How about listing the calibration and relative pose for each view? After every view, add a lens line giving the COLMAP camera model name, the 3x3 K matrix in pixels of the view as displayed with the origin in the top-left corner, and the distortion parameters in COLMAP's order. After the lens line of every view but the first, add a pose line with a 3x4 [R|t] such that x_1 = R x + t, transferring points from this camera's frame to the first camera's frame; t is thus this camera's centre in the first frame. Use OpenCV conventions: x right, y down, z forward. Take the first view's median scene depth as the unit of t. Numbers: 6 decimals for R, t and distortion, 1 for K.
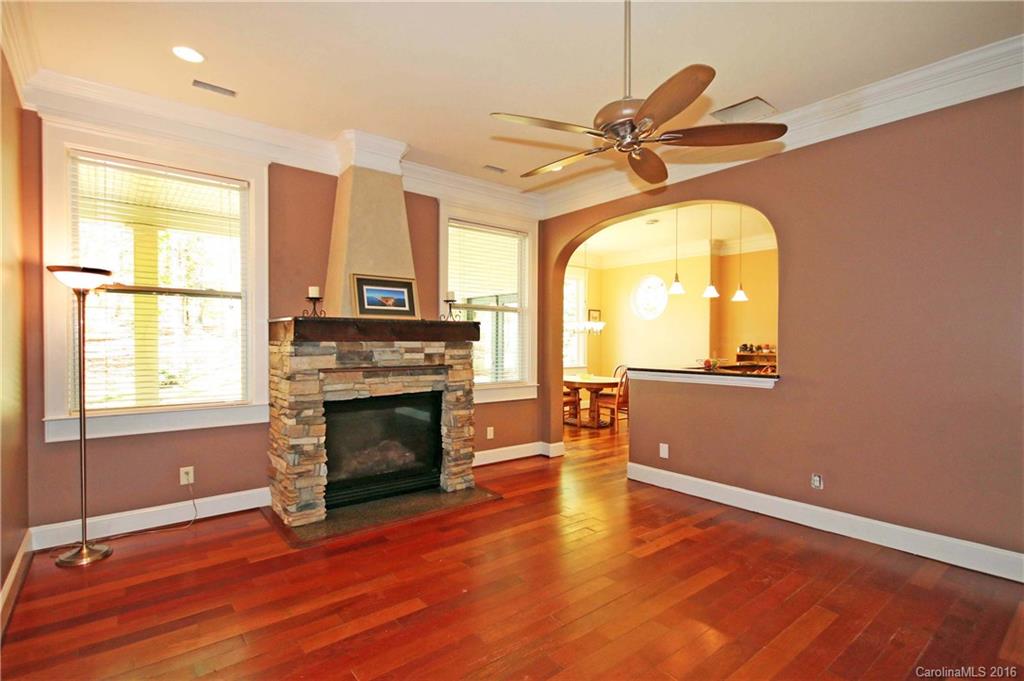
lens RADIAL K [[507.4, 0, 531.9], [0, 507.4, 342.6], [0, 0, 1]] dist [0.020834, -0.000584]
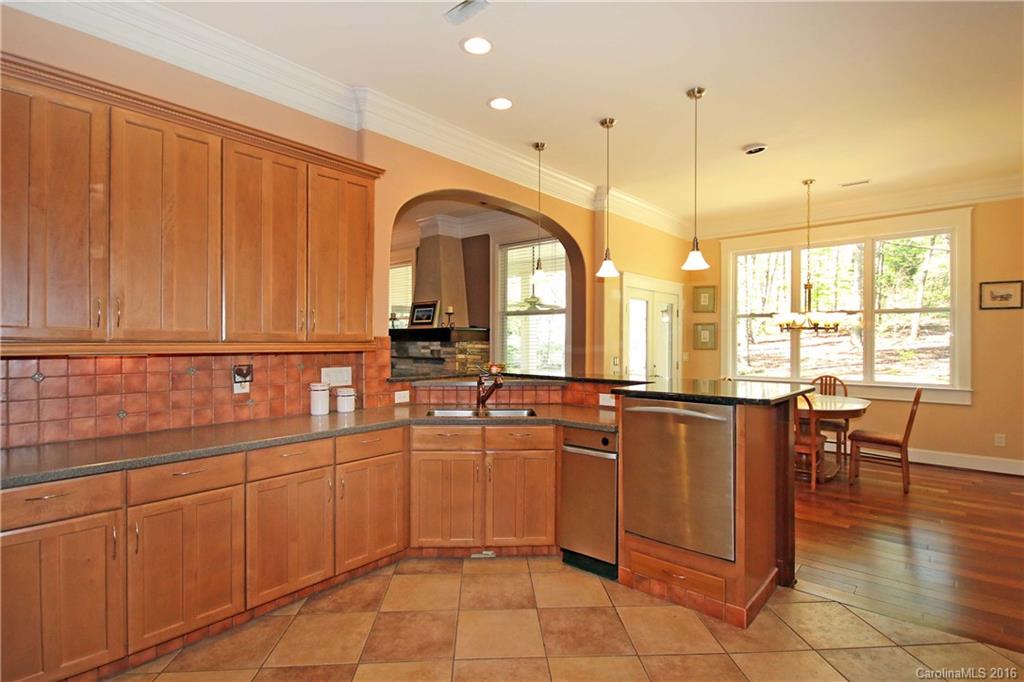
lens RADIAL K [[507.4, 0, 501.5], [0, 507.4, 341.7], [0, 0, 1]] dist [0.020834, -0.000584]
pose [[0.138722, -0.000219, -0.990331, 1.325514], [-0.007019, 0.999975, -0.001205, -0.002002], [0.990306, 0.007119, 0.138717, 0.998472]]
